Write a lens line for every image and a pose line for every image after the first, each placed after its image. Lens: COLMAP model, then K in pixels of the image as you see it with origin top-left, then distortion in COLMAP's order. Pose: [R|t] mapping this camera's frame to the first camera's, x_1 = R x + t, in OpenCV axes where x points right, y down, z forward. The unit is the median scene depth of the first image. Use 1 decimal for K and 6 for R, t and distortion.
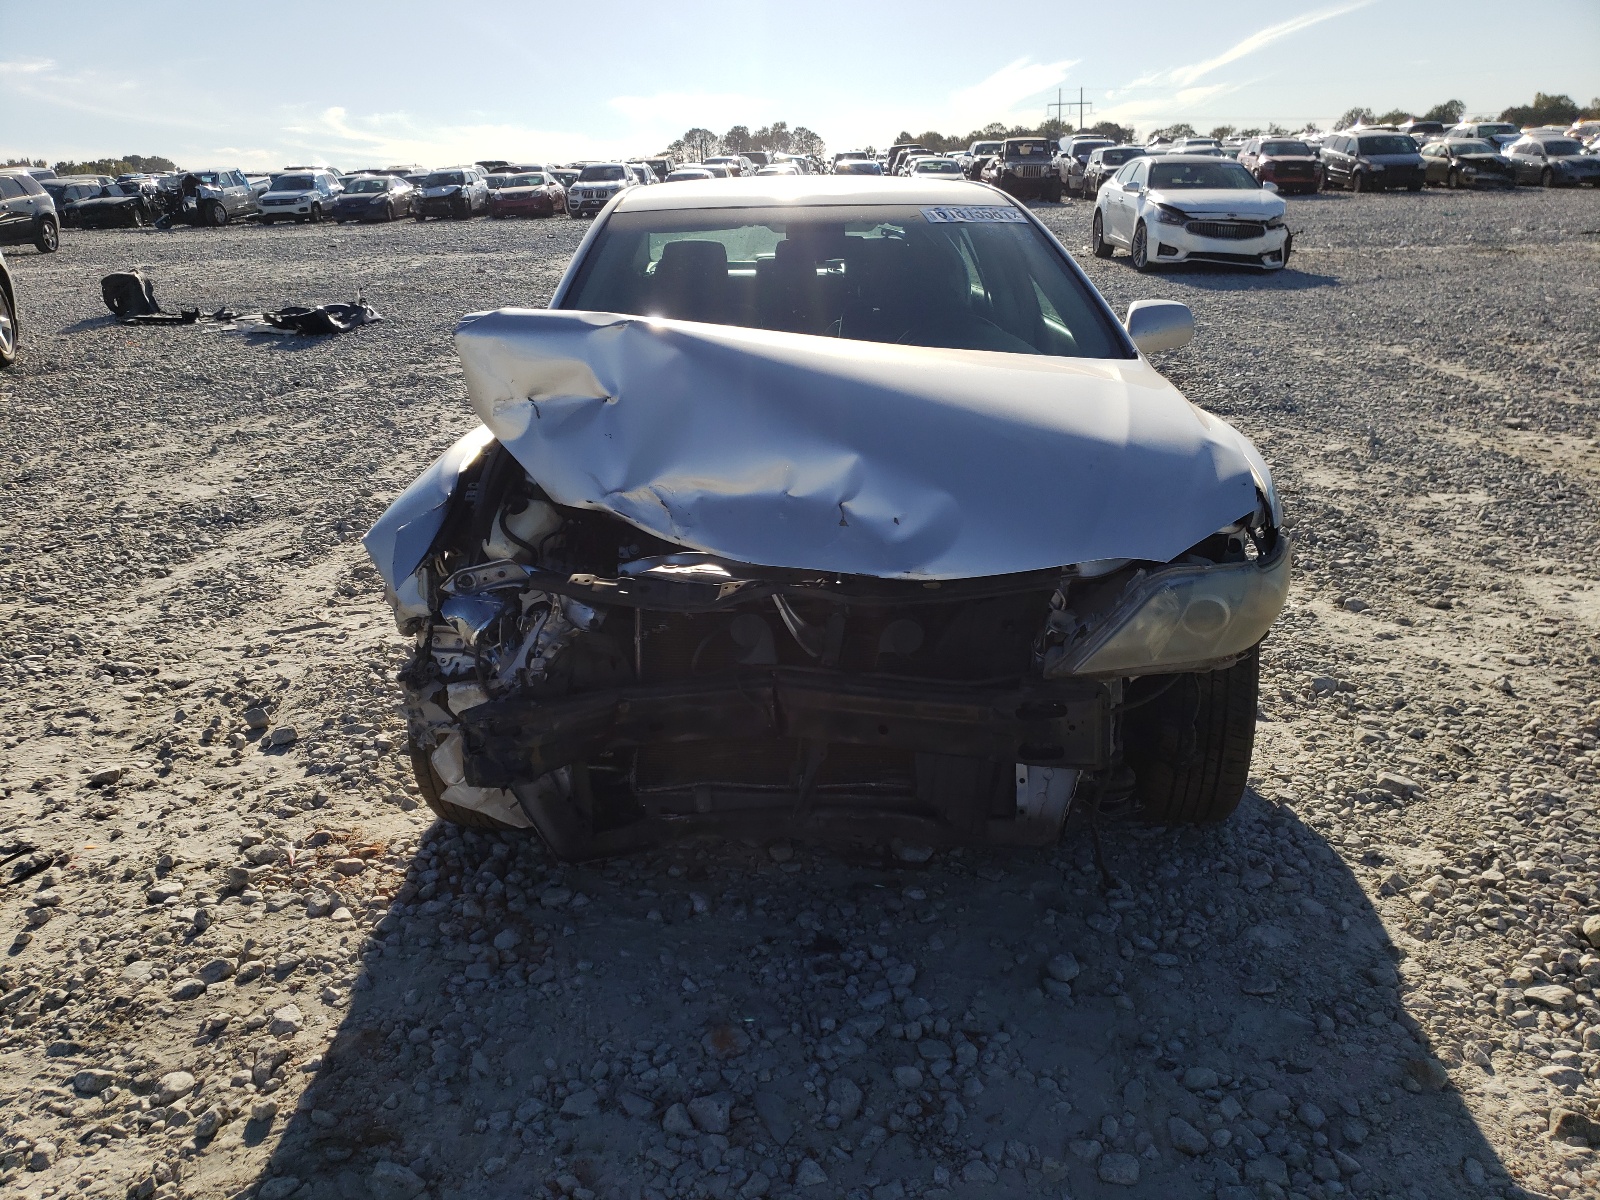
lens RADIAL K [[1223.1, 0, 810.5], [0, 1223.1, 598.4], [0, 0, 1]] dist [0.030792, -0.000509]
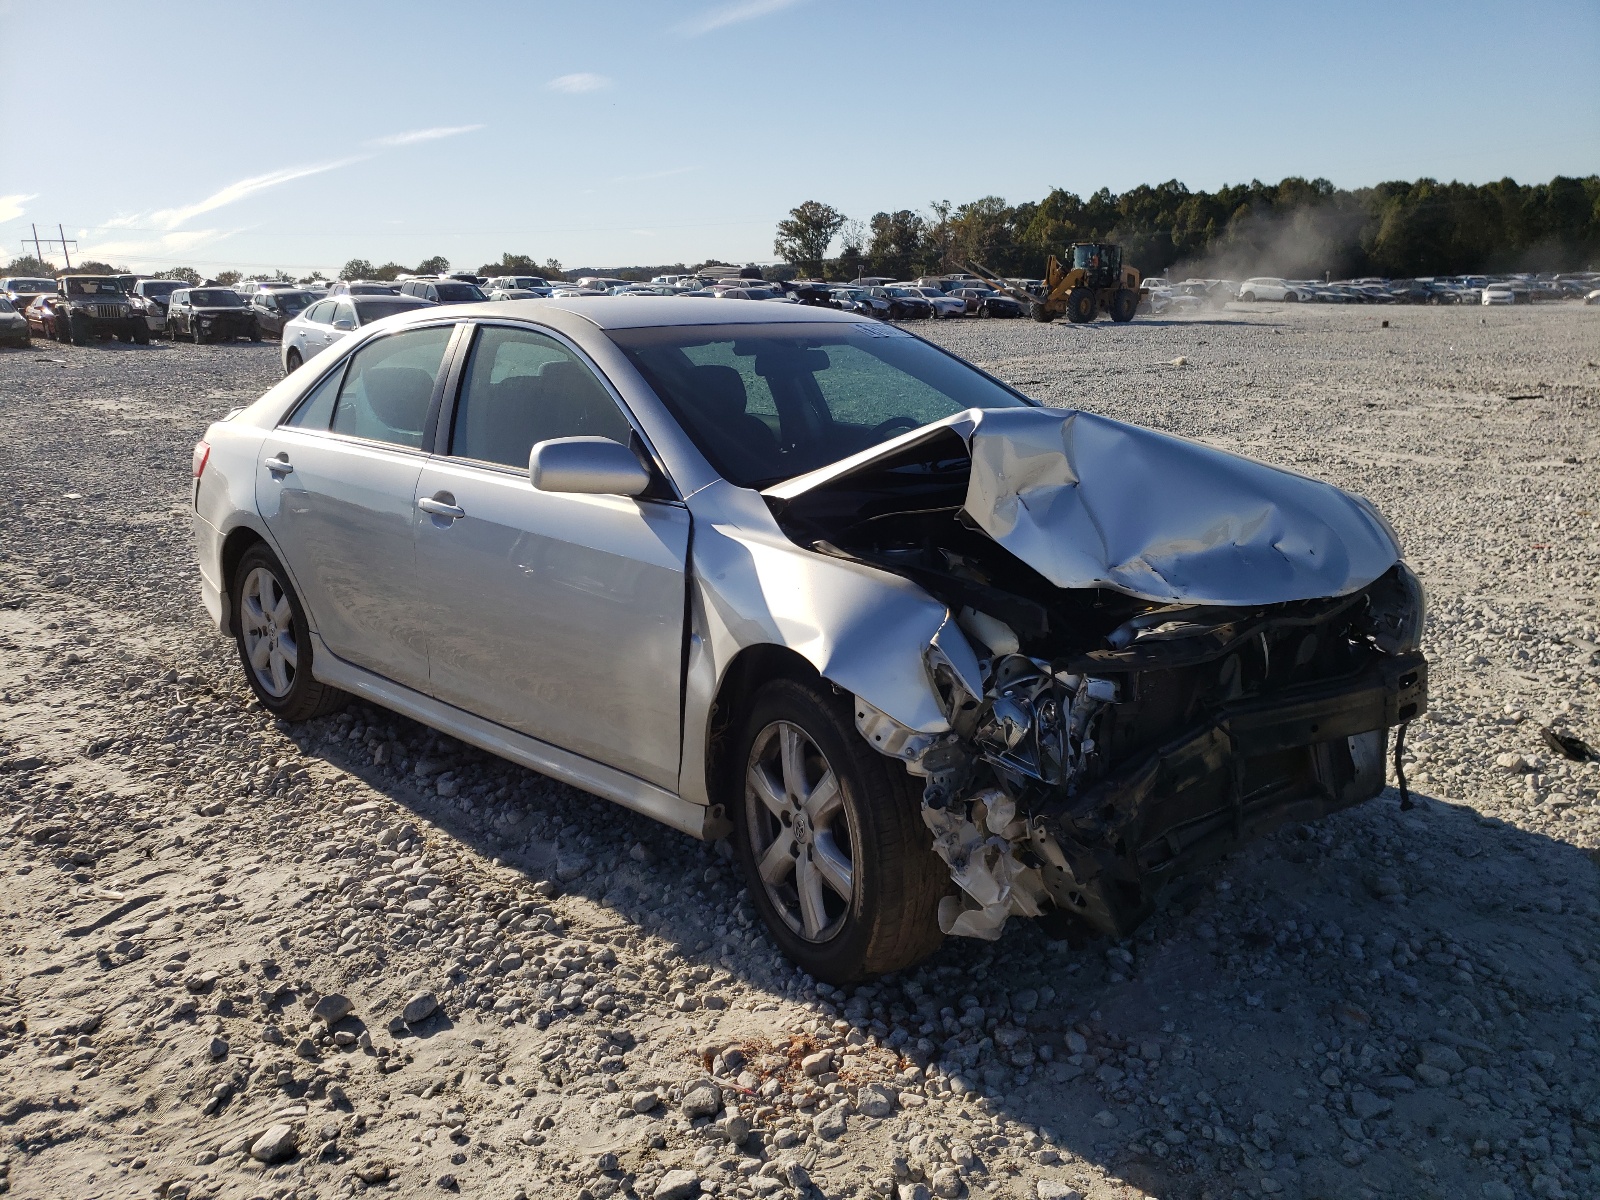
lens RADIAL K [[1223.1, 0, 807.2], [0, 1223.1, 597.1], [0, 0, 1]] dist [0.030792, -0.000509]
pose [[0.742925, -0.150933, 0.652137, -0.534272], [0.221034, 0.974915, -0.026167, -0.047065], [-0.631828, 0.163584, 0.757650, 0.185060]]
